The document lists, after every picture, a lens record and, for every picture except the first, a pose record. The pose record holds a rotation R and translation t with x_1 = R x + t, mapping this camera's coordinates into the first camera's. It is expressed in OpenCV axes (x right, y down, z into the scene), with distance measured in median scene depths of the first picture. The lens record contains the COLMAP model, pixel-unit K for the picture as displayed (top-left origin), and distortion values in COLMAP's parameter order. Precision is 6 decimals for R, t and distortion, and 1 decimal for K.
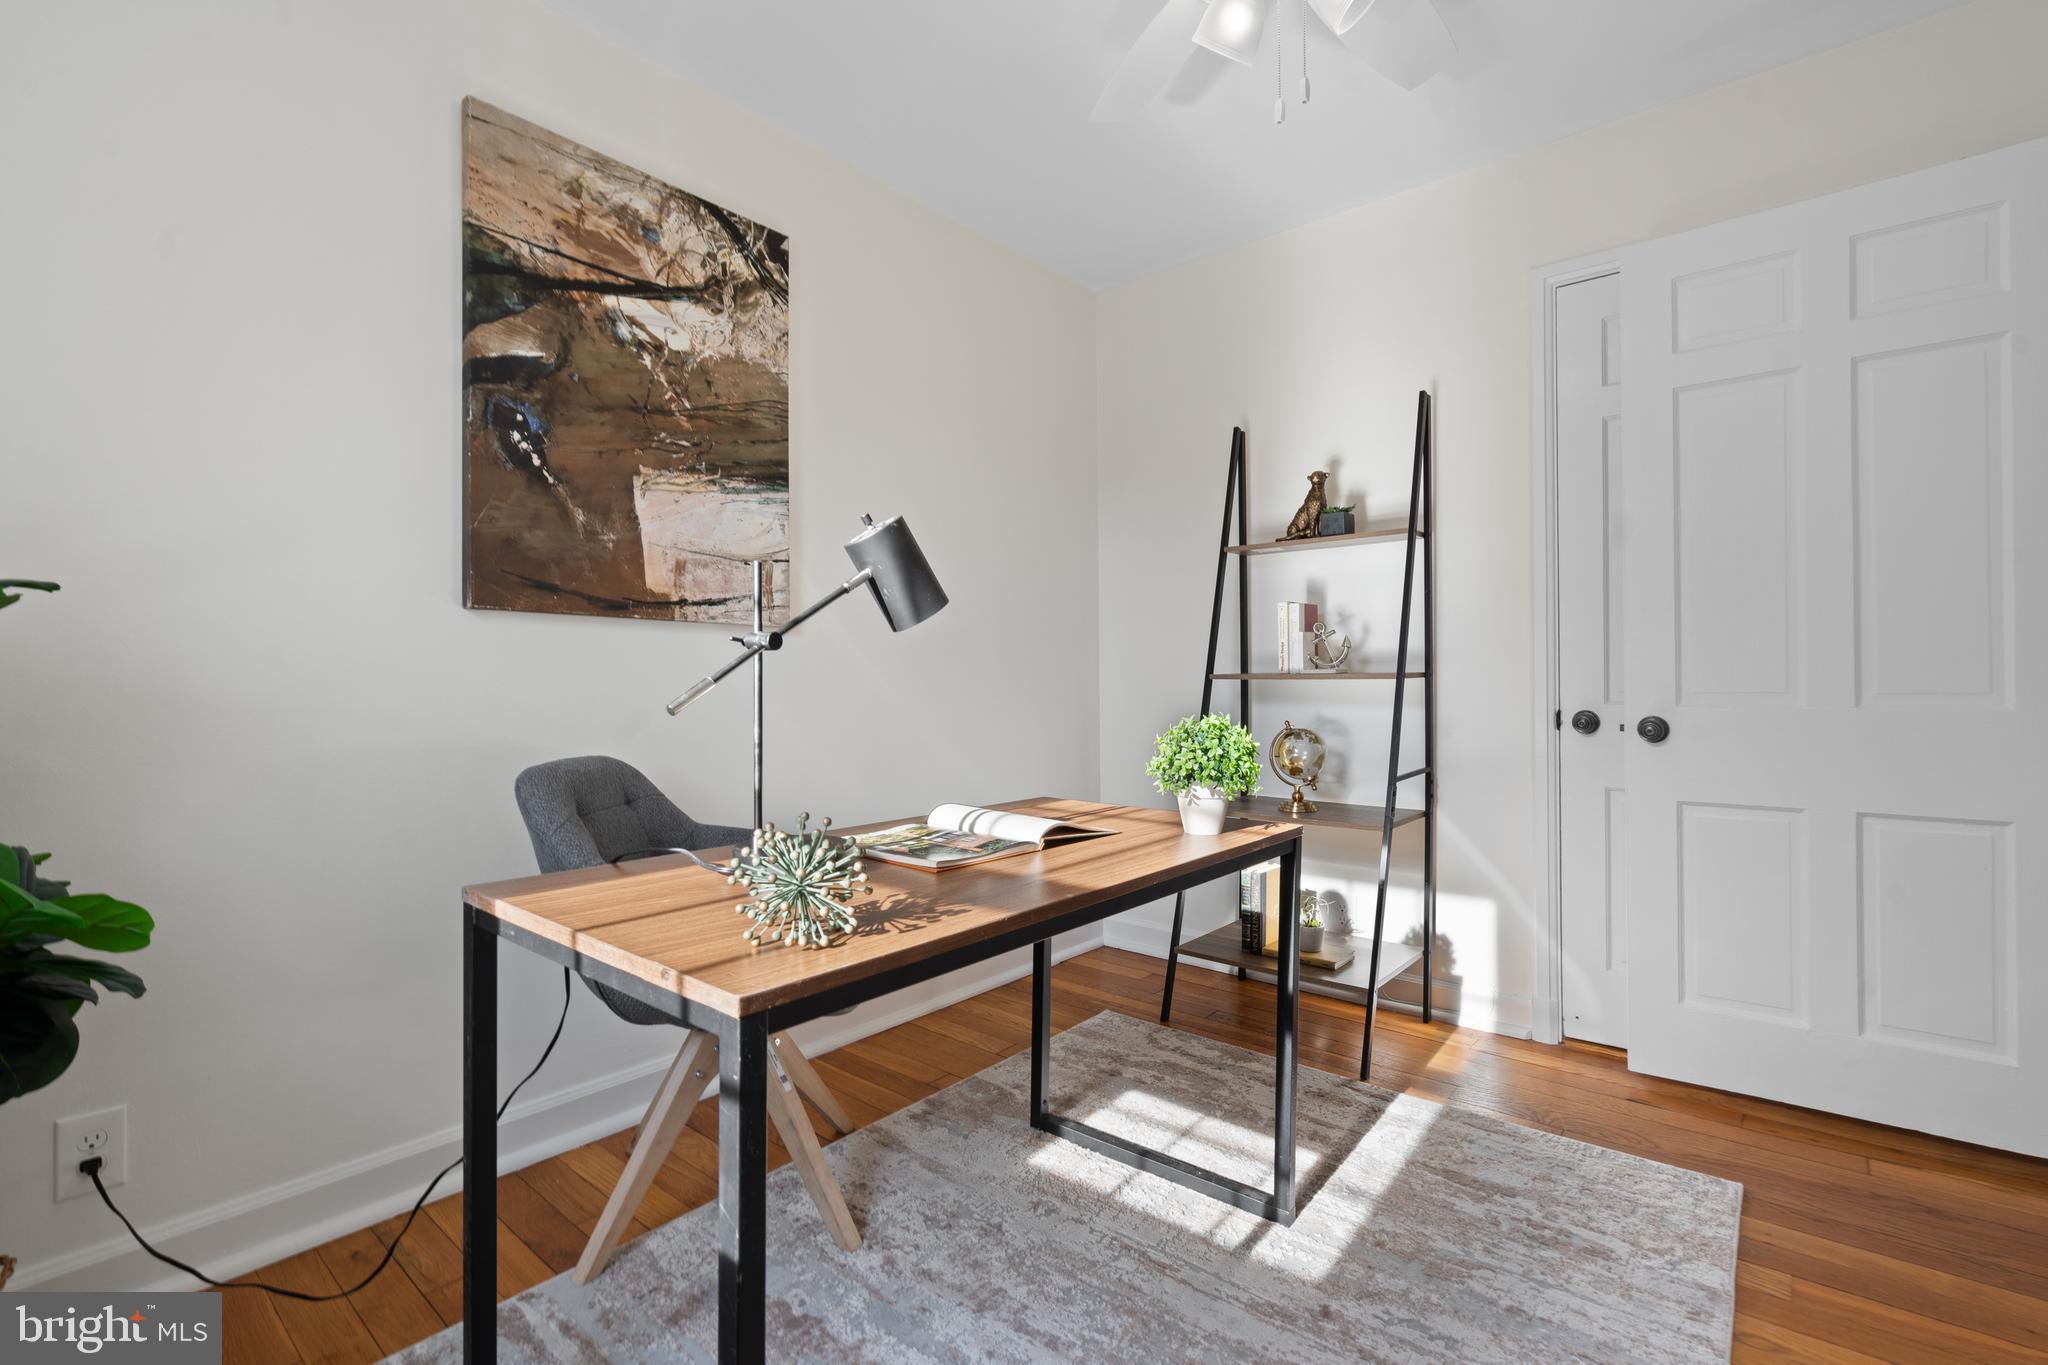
lens RADIAL K [[932.4, 0, 1020.3], [0, 932.4, 675.1], [0, 0, 1]] dist [-0.007828, 0.003622]
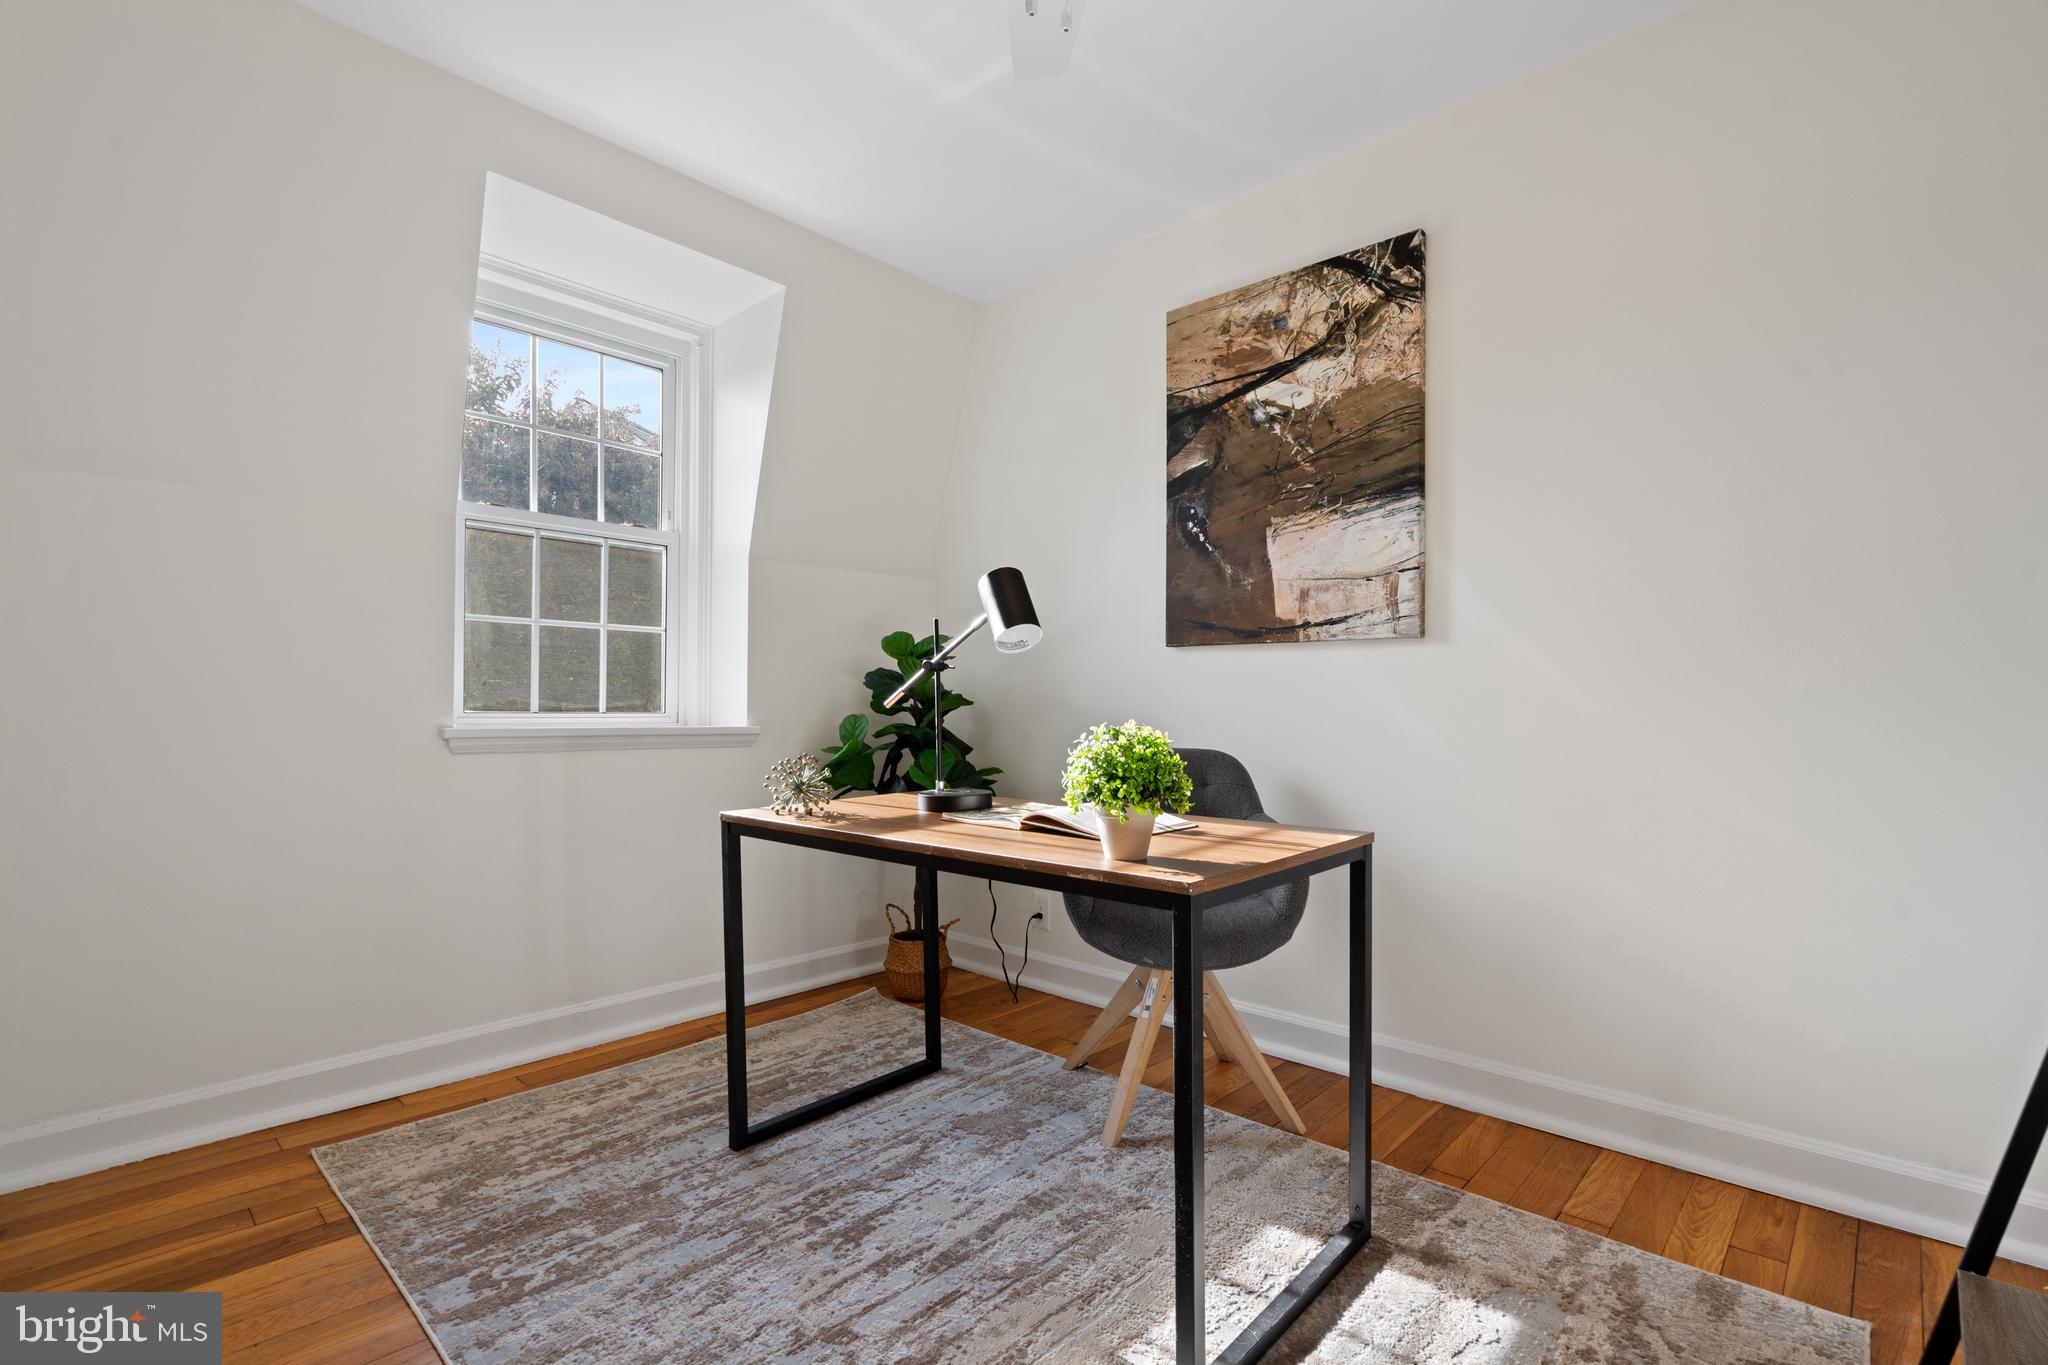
lens RADIAL K [[932.4, 0, 1021.1], [0, 932.4, 695.6], [0, 0, 1]] dist [-0.007828, 0.003622]
pose [[-0.047535, -0.009537, -0.998824, 0.811456], [0.002624, 0.999950, -0.009672, 0.019360], [0.998866, -0.003080, -0.047507, 0.713158]]
